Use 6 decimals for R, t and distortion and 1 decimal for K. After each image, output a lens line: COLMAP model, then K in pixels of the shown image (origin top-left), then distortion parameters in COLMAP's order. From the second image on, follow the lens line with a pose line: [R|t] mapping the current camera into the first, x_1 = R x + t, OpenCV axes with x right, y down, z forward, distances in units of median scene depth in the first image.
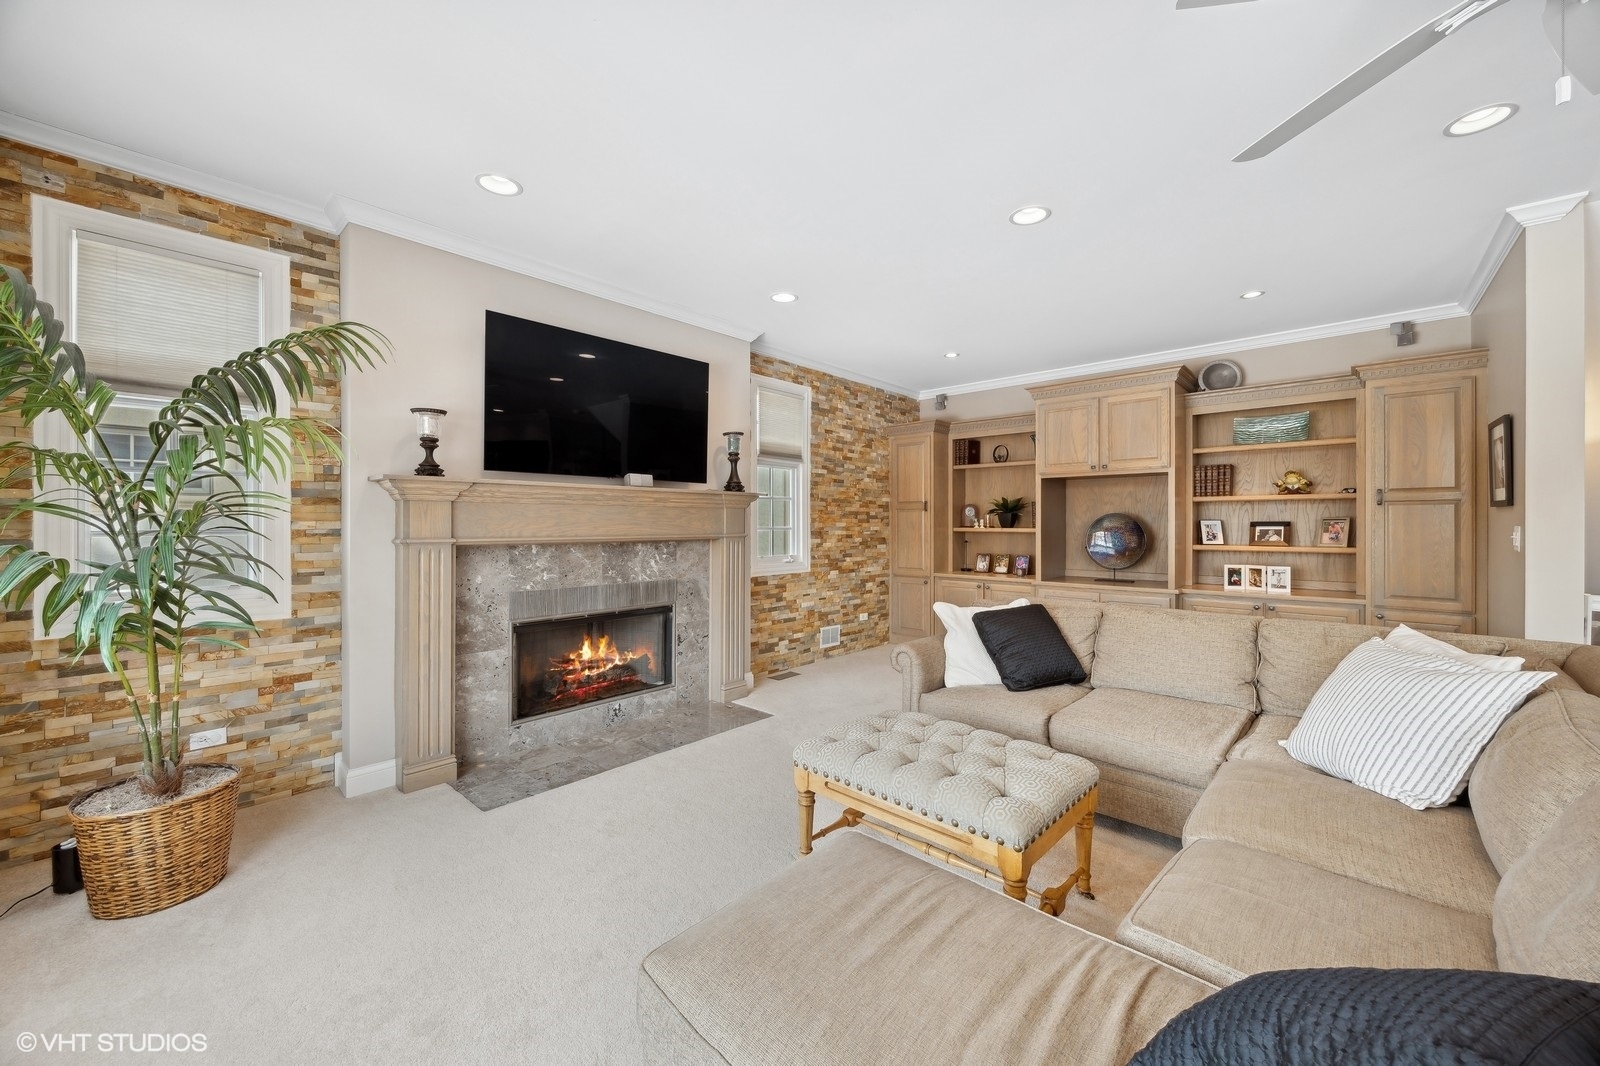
lens RADIAL K [[608.9, 0, 789.6], [0, 608.9, 525.7], [0, 0, 1]] dist [-0.003880, 0.000118]
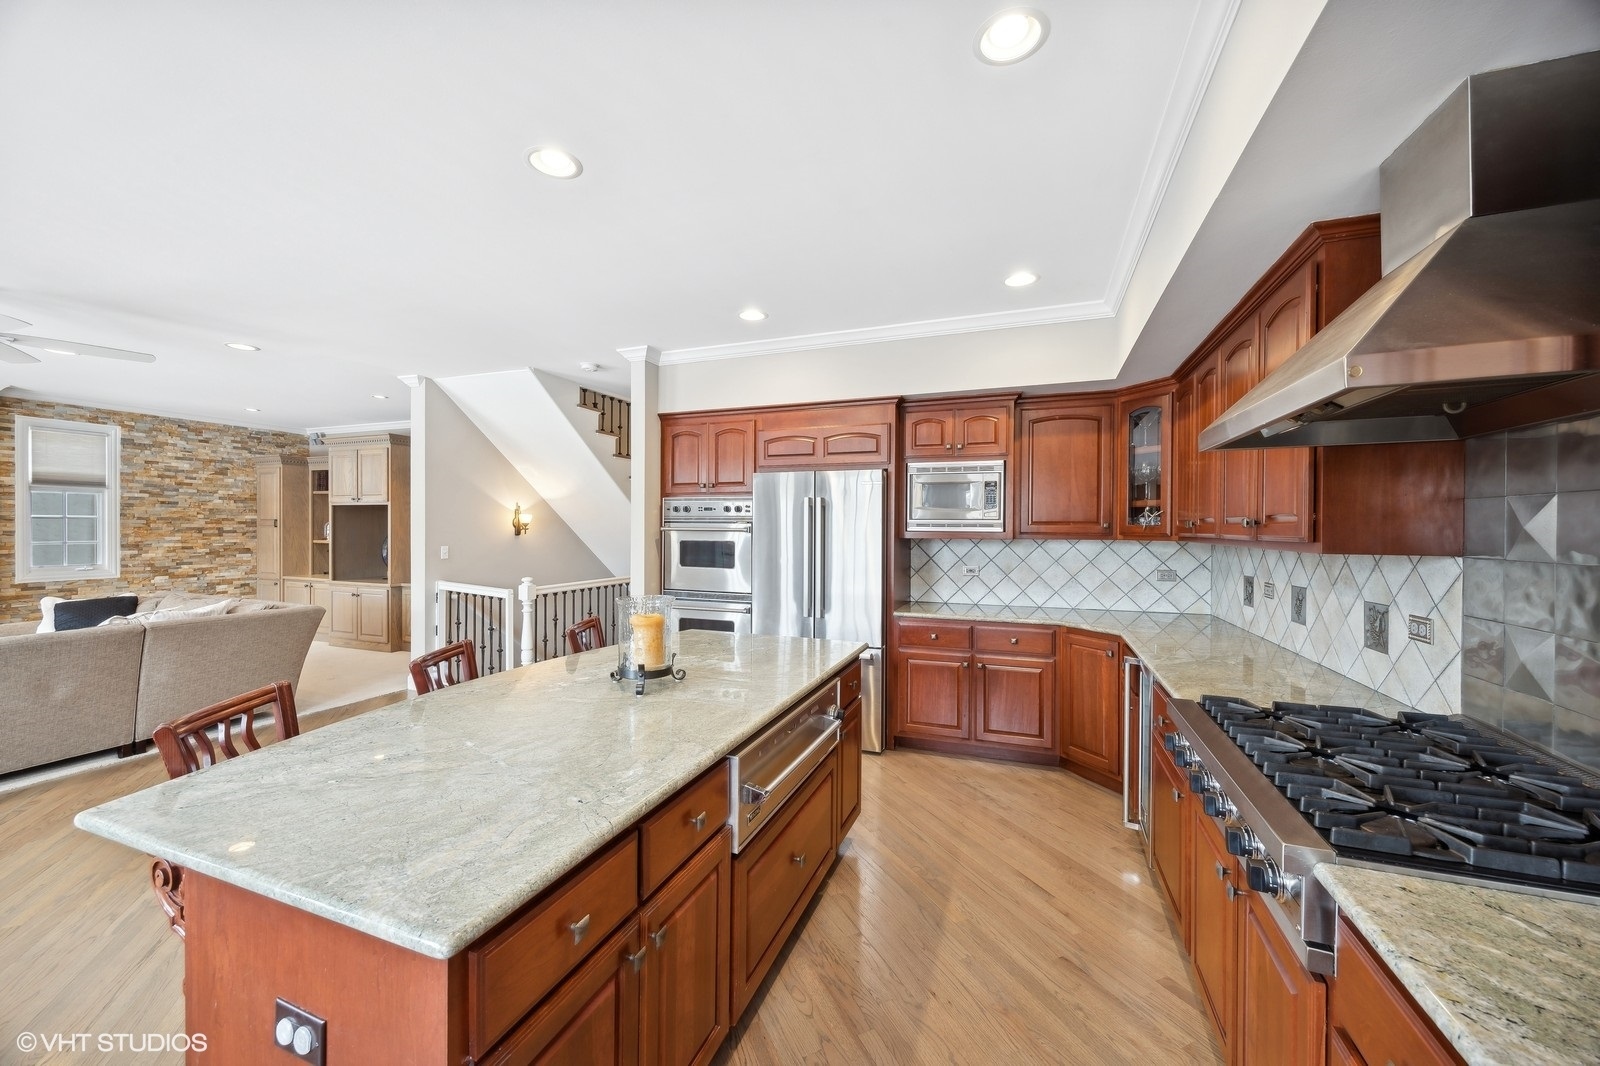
lens RADIAL K [[608.9, 0, 801.7], [0, 608.9, 528.7], [0, 0, 1]] dist [-0.003880, 0.000118]
pose [[0.929701, 0.005305, 0.368276, 0.973959], [-0.006232, 0.999980, 0.001328, -0.036964], [-0.368262, -0.003530, 0.929716, -0.715140]]
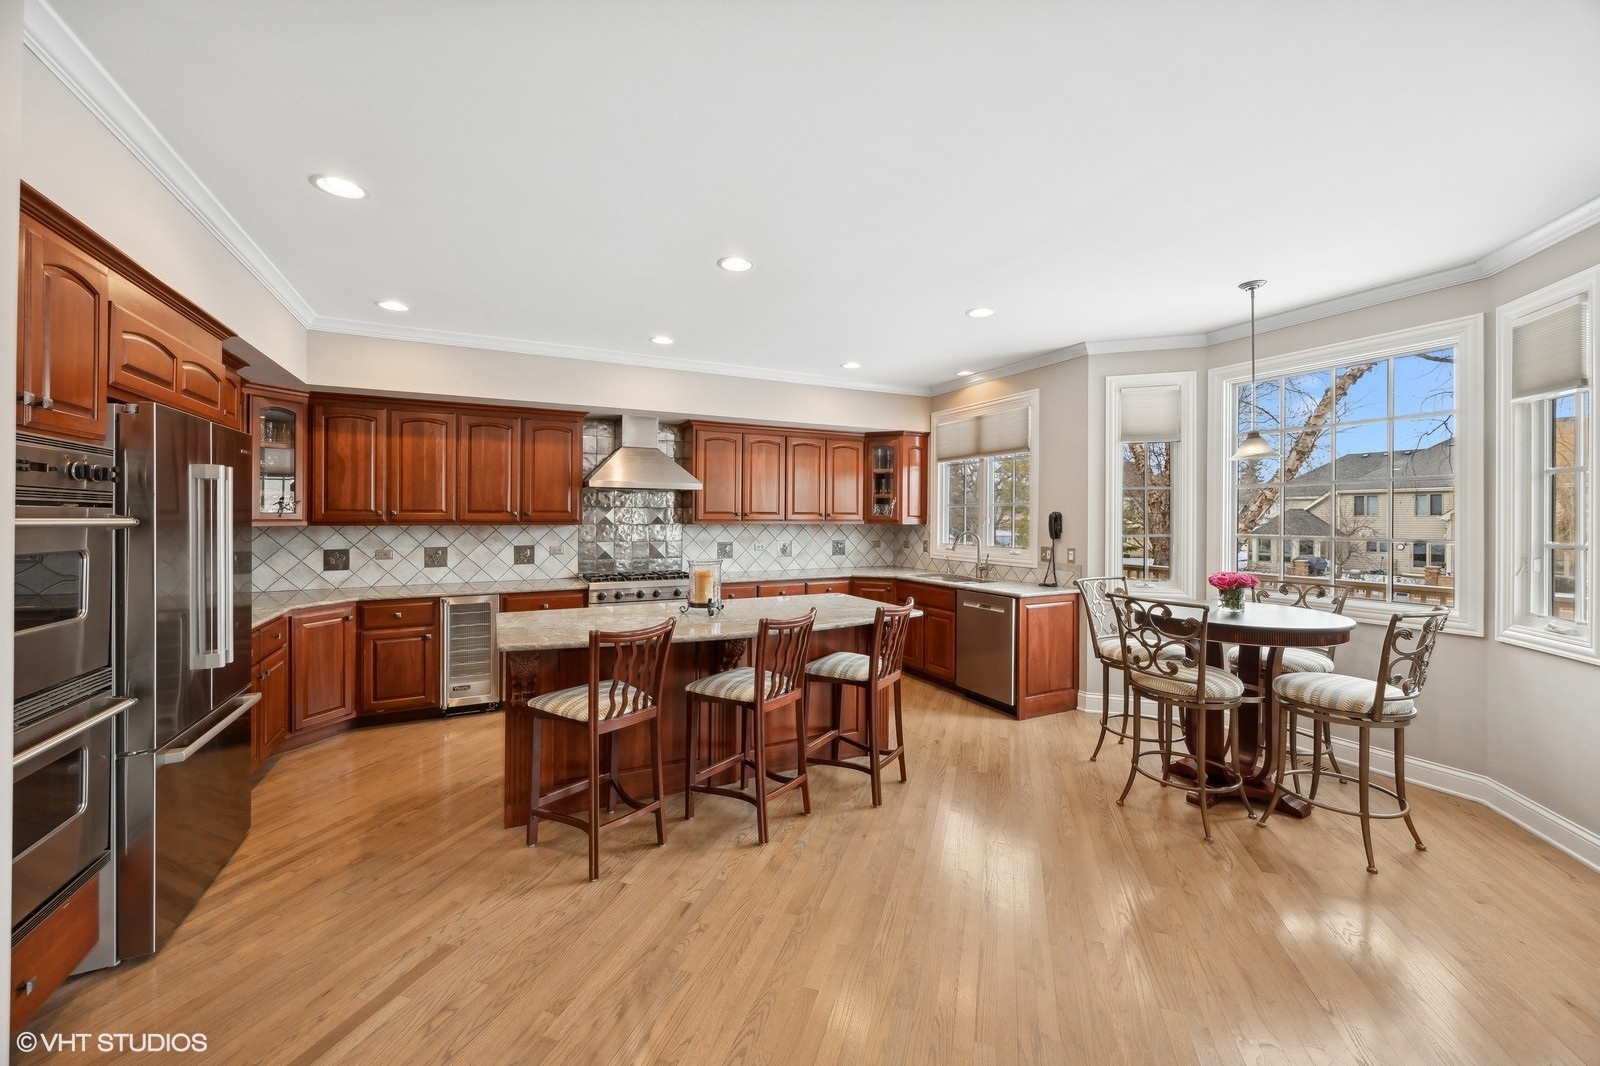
lens RADIAL K [[608.9, 0, 796.6], [0, 608.9, 509.2], [0, 0, 1]] dist [-0.003880, 0.000118]
pose [[-0.933774, 0.004399, 0.357836, 0.663290], [-0.000040, 0.999923, -0.012395, -0.037947], [-0.357863, -0.011588, -0.933702, 0.368583]]
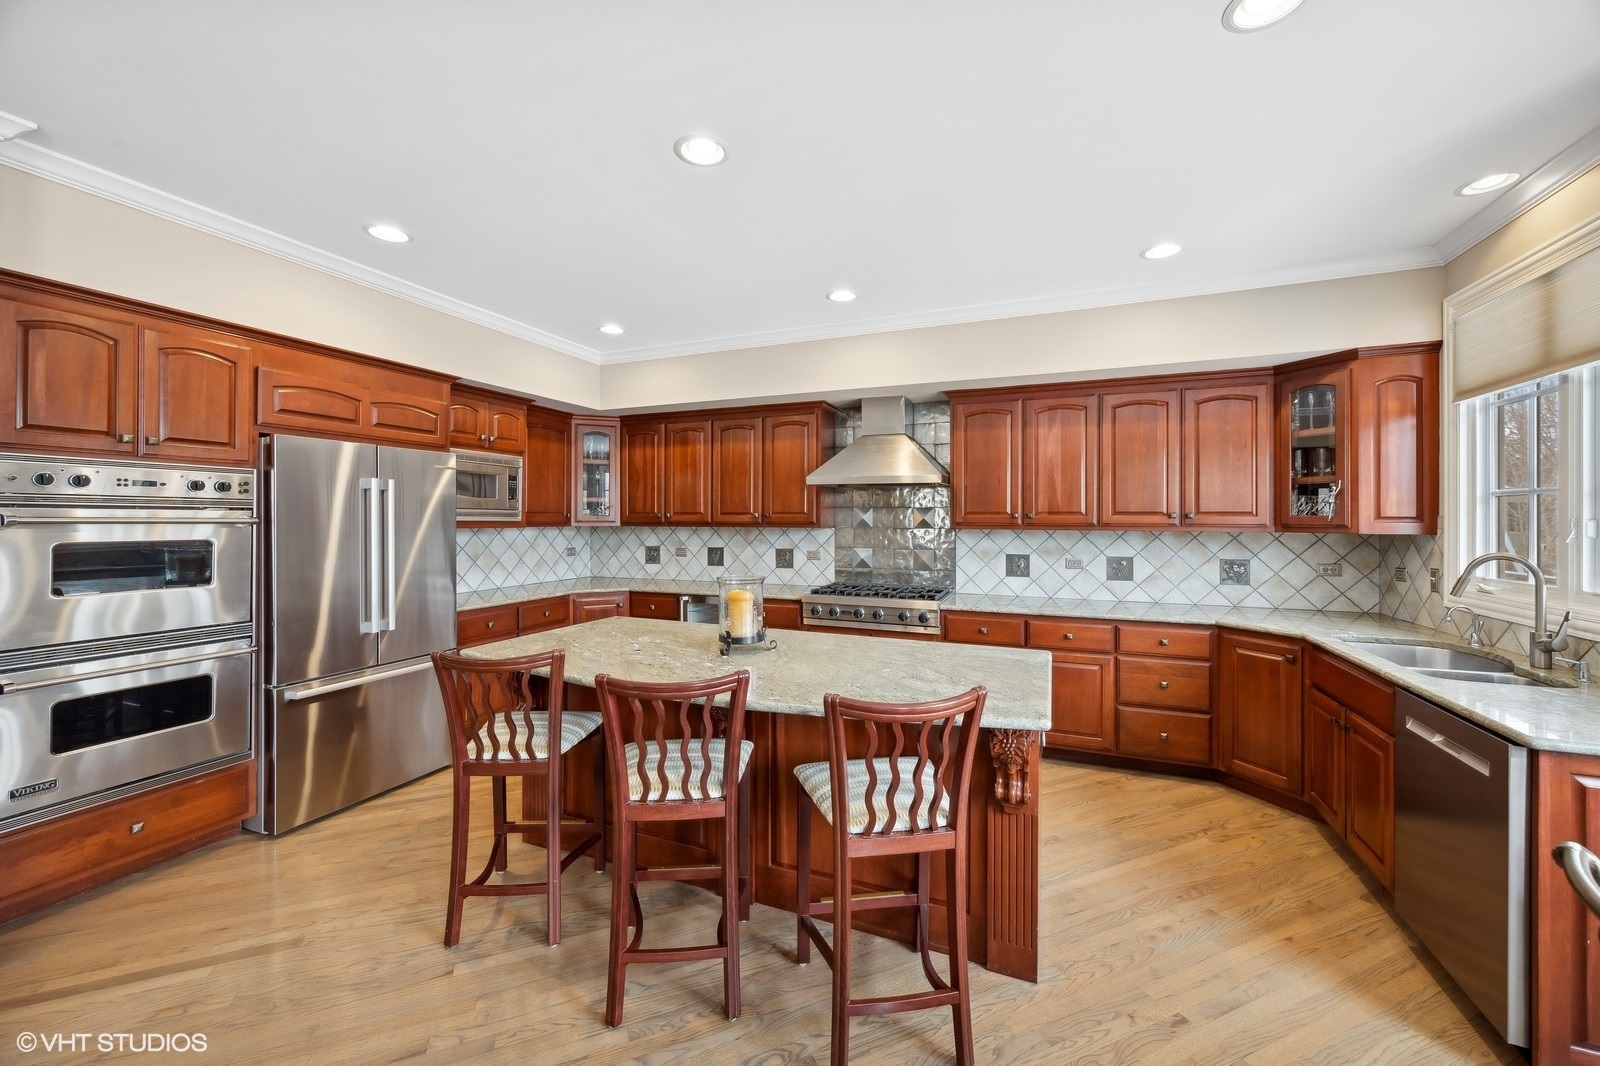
lens RADIAL K [[608.9, 0, 802.4], [0, 608.9, 517.7], [0, 0, 1]] dist [-0.003880, 0.000118]
pose [[-0.351156, 0.003504, 0.936310, 0.516098], [-0.002153, 0.999987, -0.004549, -0.035093], [-0.936314, -0.003613, -0.351144, -0.131399]]
